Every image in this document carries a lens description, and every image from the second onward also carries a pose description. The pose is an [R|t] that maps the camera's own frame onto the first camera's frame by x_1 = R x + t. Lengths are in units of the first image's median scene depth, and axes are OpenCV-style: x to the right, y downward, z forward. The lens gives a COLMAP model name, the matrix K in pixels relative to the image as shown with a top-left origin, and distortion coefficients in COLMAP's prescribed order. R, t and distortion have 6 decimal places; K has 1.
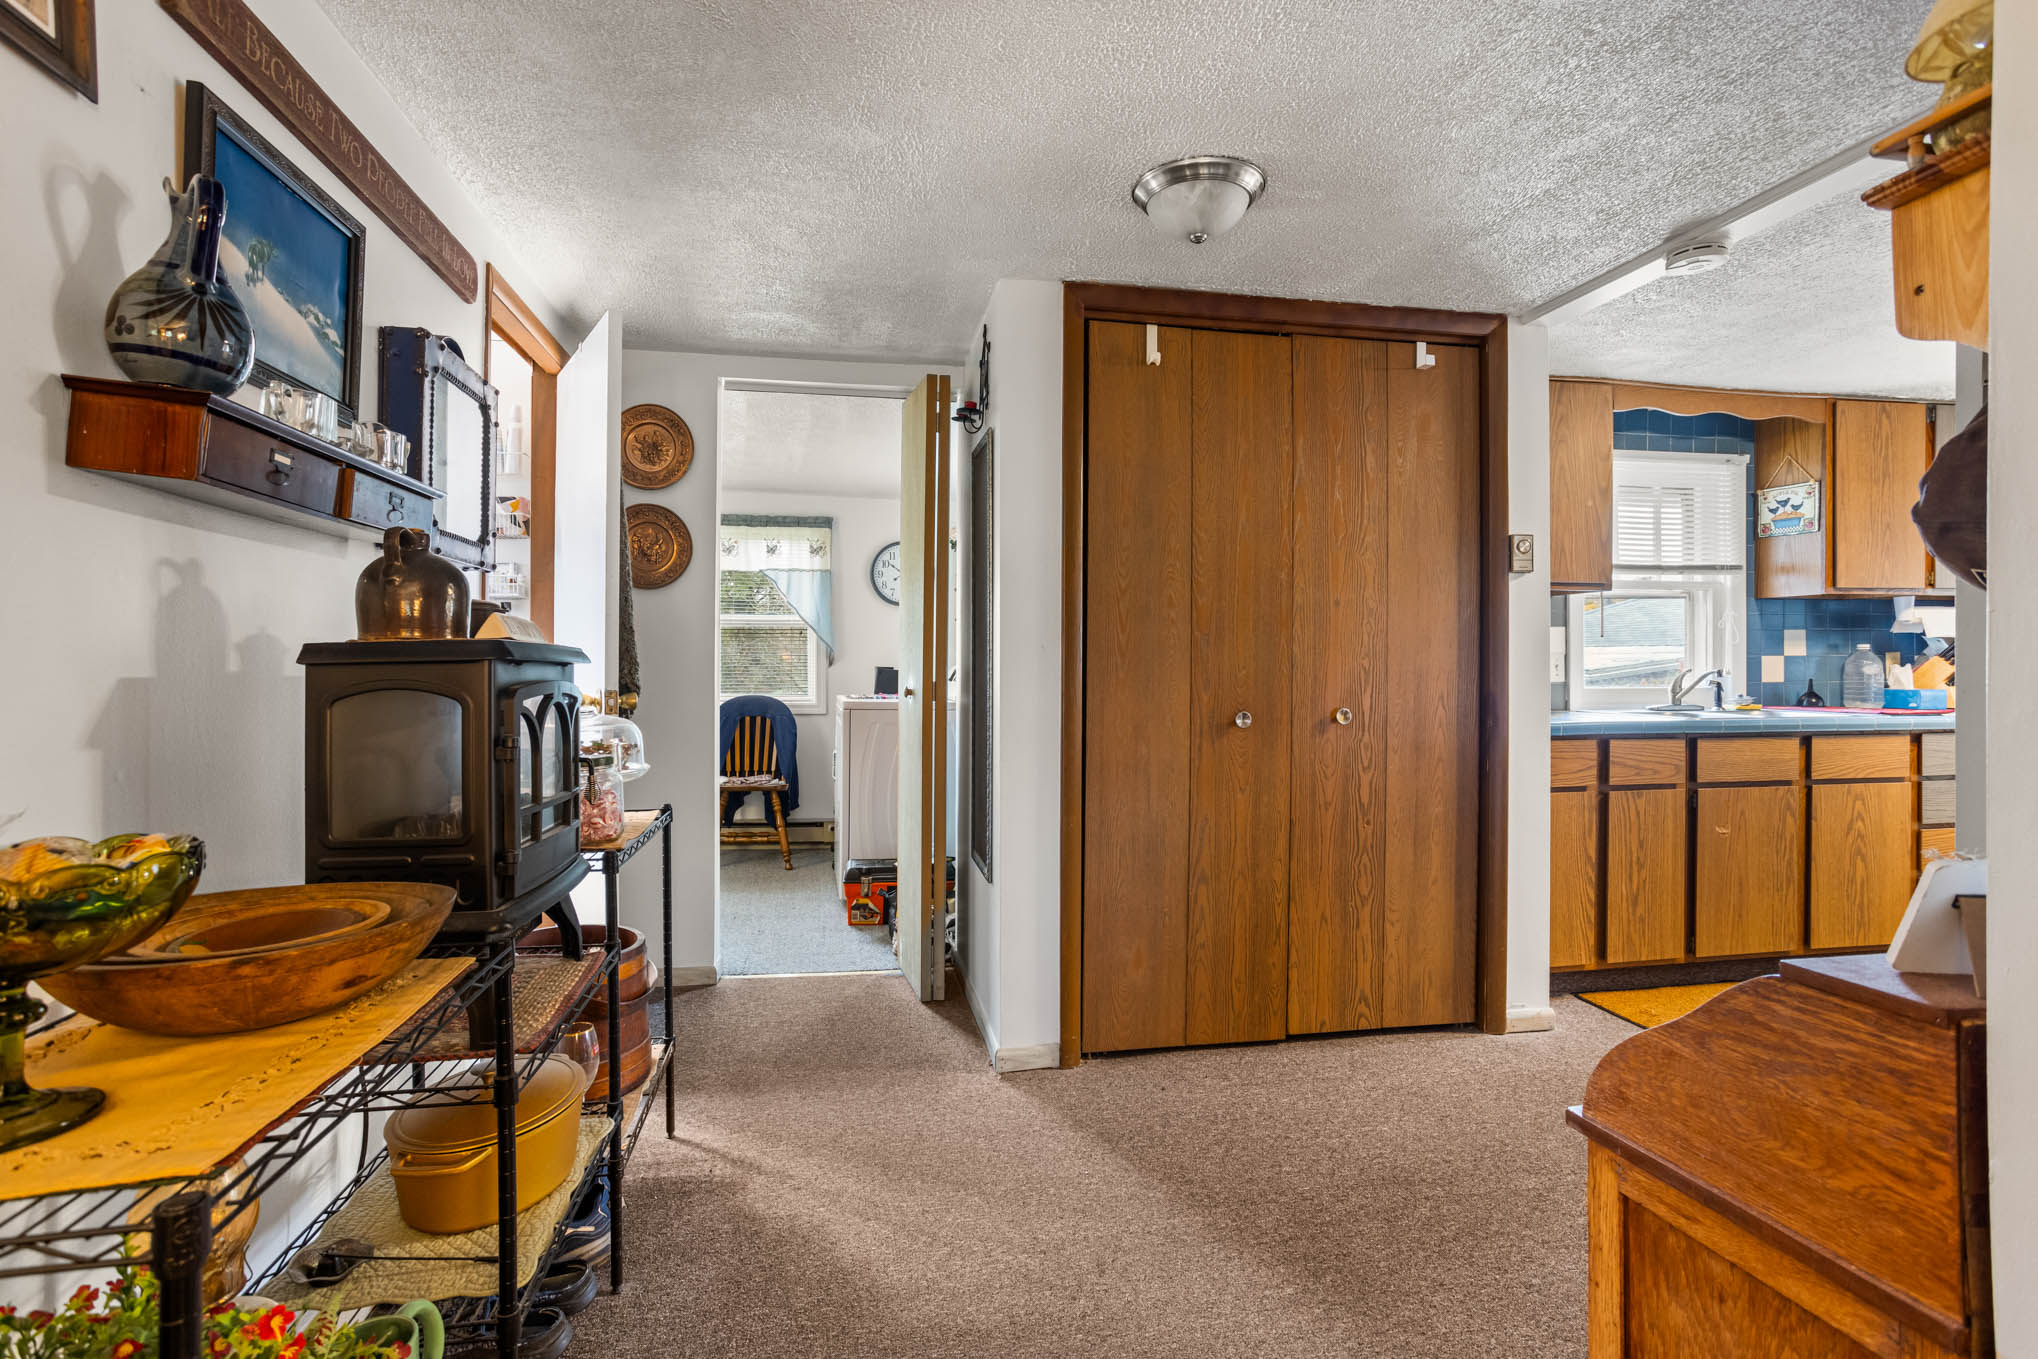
lens RADIAL K [[1059.7, 0, 1019.0], [0, 1059.7, 679.5], [0, 0, 1]] dist [-0.002366, -0.000215]
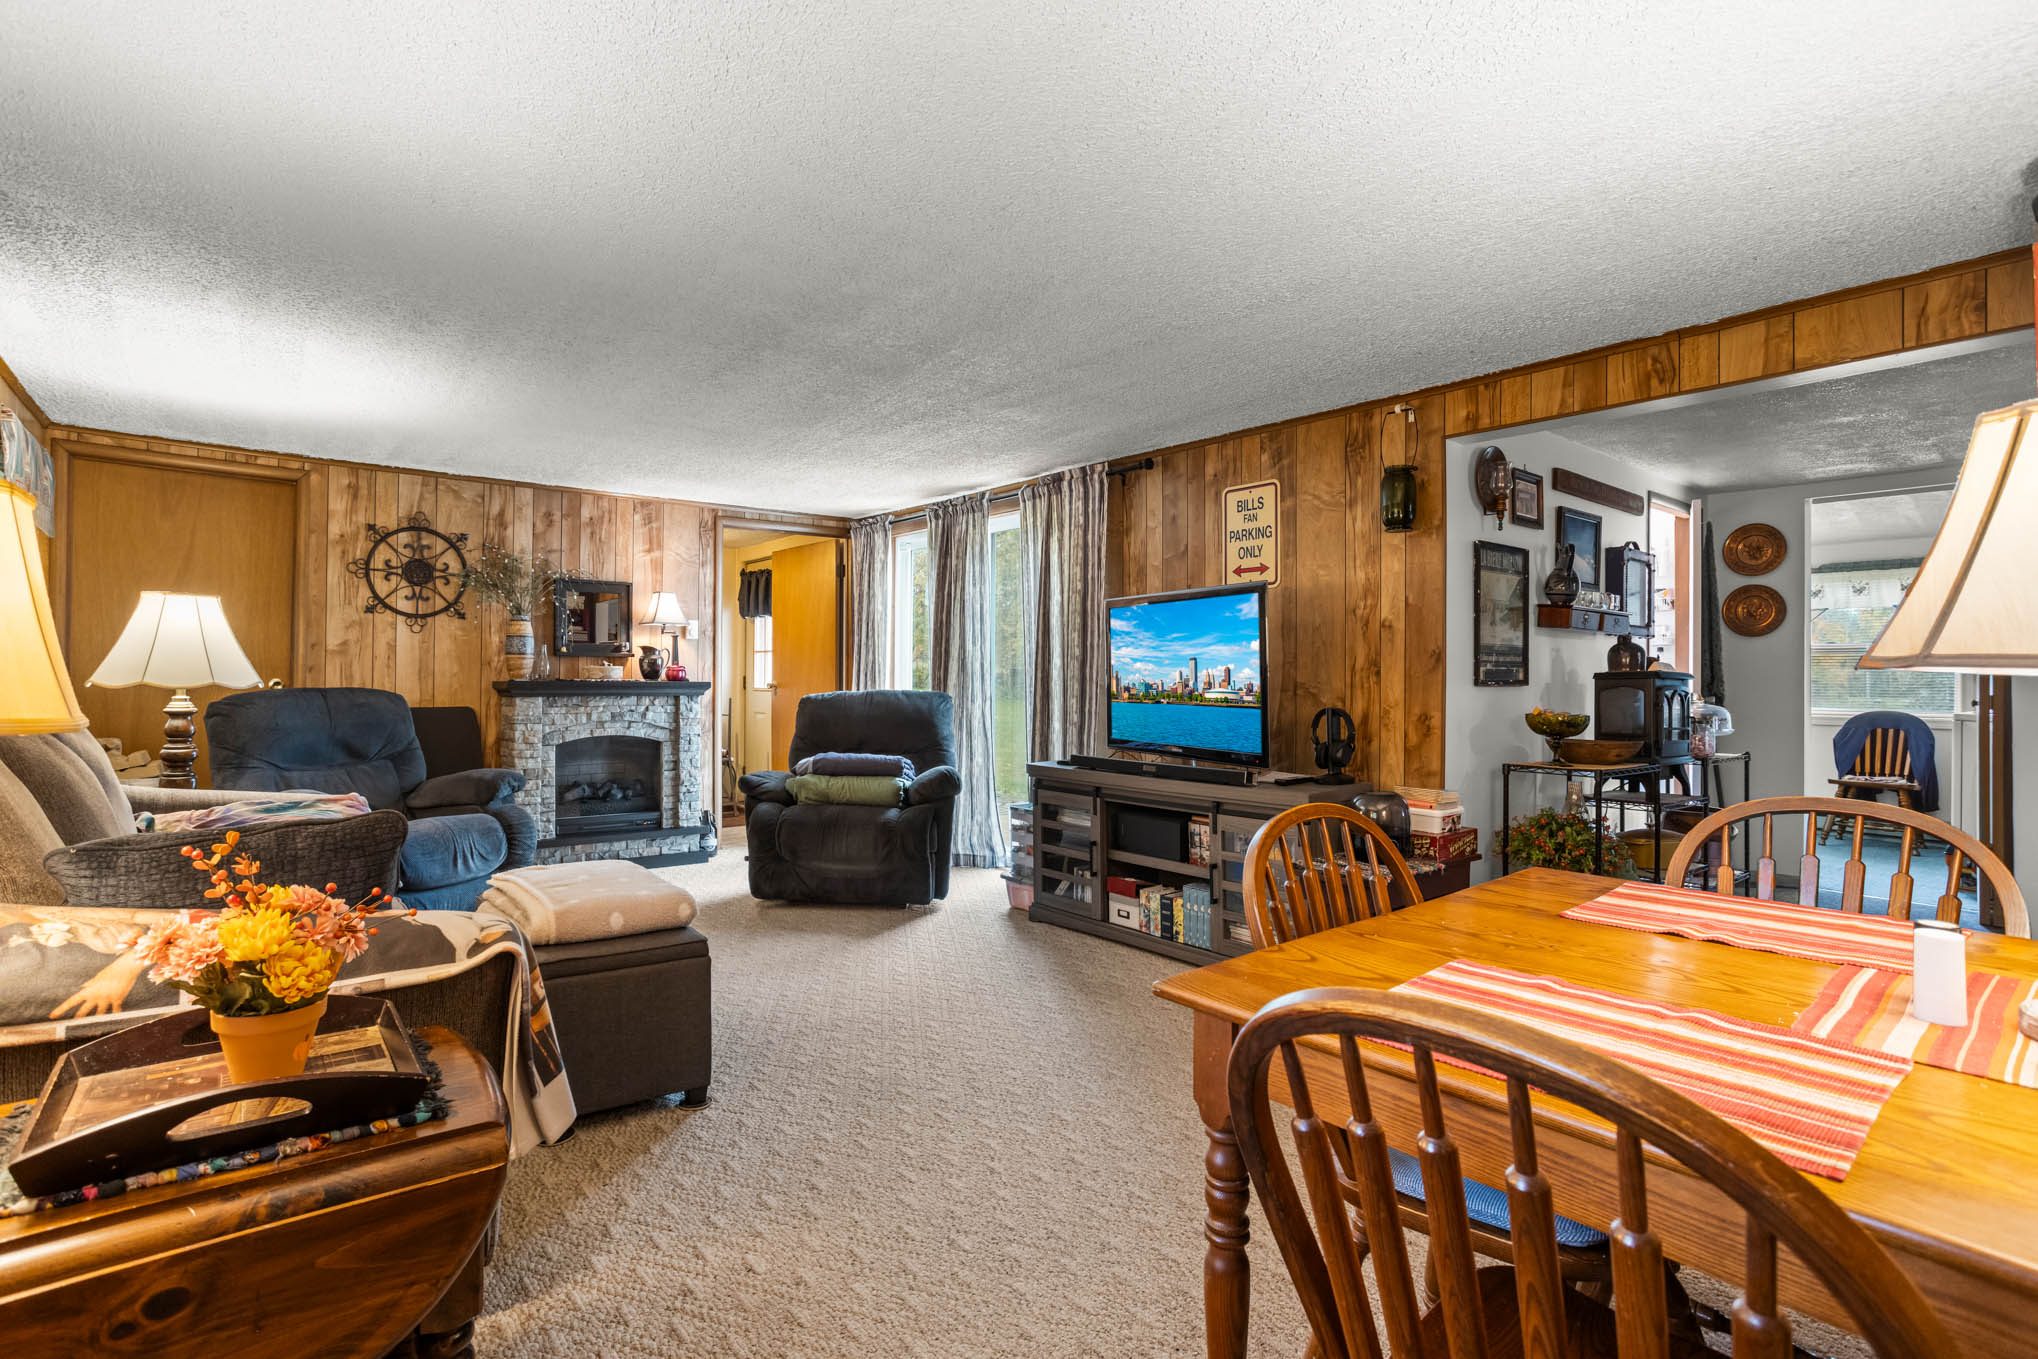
lens RADIAL K [[969.2, 0, 1019.0], [0, 969.2, 679.5], [0, 0, 1]] dist [-0.000582, 0.000087]
pose [[0.508168, -0.010490, -0.861194, 0.747360], [-0.011155, 0.999762, -0.018760, 0.046393], [0.861185, 0.019139, 0.507930, -1.523978]]
